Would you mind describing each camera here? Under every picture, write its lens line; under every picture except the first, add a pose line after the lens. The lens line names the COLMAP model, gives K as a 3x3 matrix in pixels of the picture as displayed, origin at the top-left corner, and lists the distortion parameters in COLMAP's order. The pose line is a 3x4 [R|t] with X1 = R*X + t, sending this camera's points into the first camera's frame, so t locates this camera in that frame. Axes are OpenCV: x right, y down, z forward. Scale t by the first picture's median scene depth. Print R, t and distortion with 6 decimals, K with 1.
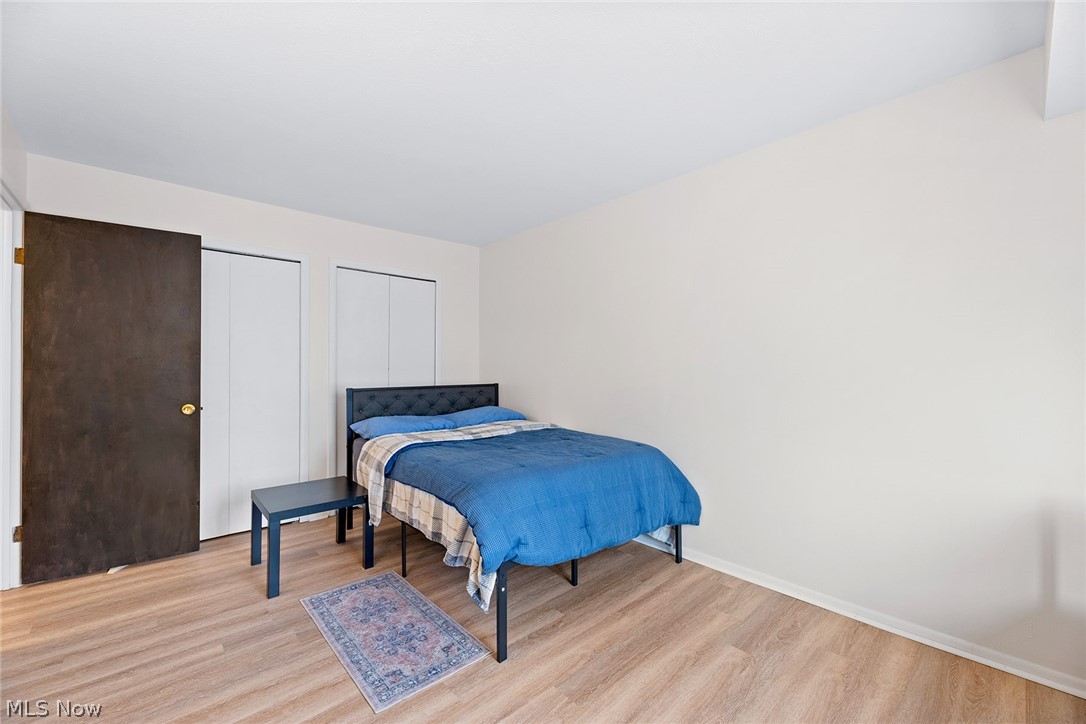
lens RADIAL K [[438.9, 0, 545.2], [0, 438.9, 363.2], [0, 0, 1]] dist [0.003766, -0.001093]
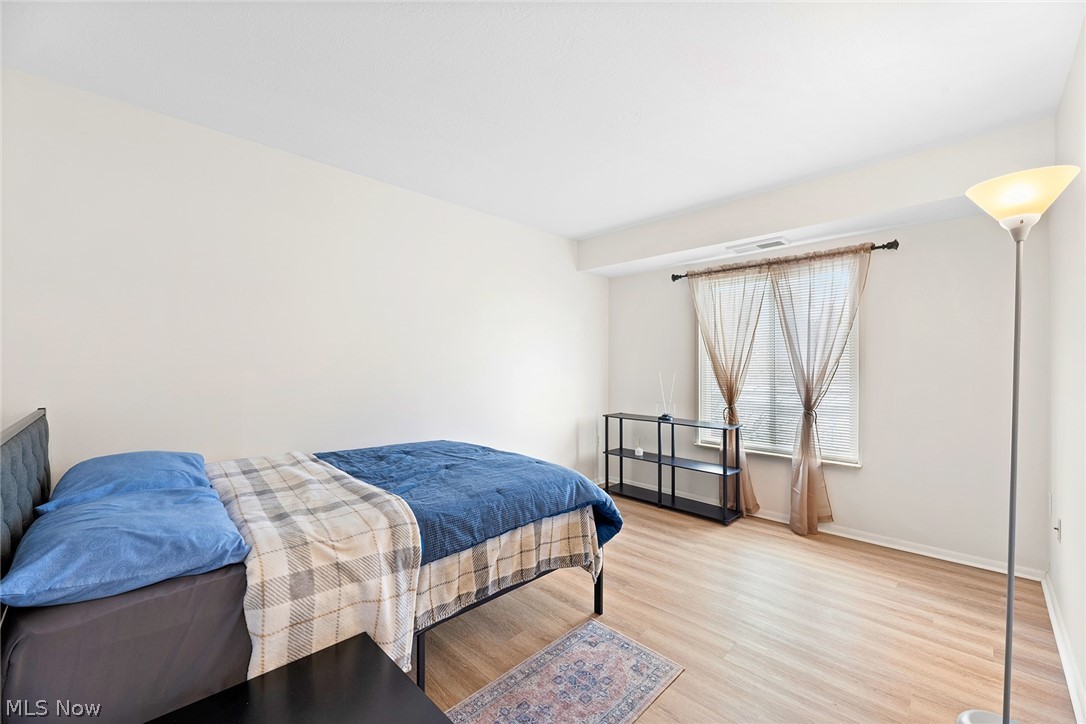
lens RADIAL K [[438.9, 0, 547.3], [0, 438.9, 363.9], [0, 0, 1]] dist [0.003766, -0.001093]
pose [[-0.049859, 0.004230, 0.998747, -0.937196], [-0.002622, 0.999987, -0.004366, 0.005204], [-0.998753, -0.002837, -0.049847, 0.877340]]
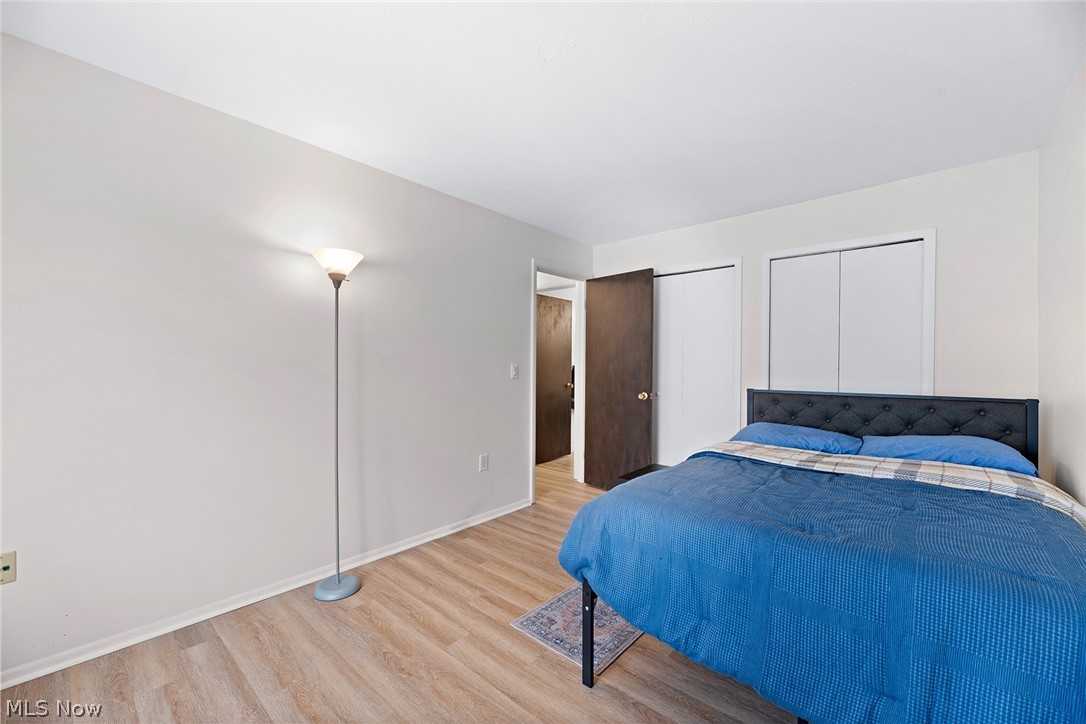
lens RADIAL K [[438.9, 0, 540.3], [0, 438.9, 368.6], [0, 0, 1]] dist [0.003766, -0.001093]
pose [[0.104580, 0.008358, -0.994481, 0.581081], [-0.000434, 0.999965, 0.008359, 0.007976], [0.994516, -0.000442, 0.104580, 0.589681]]
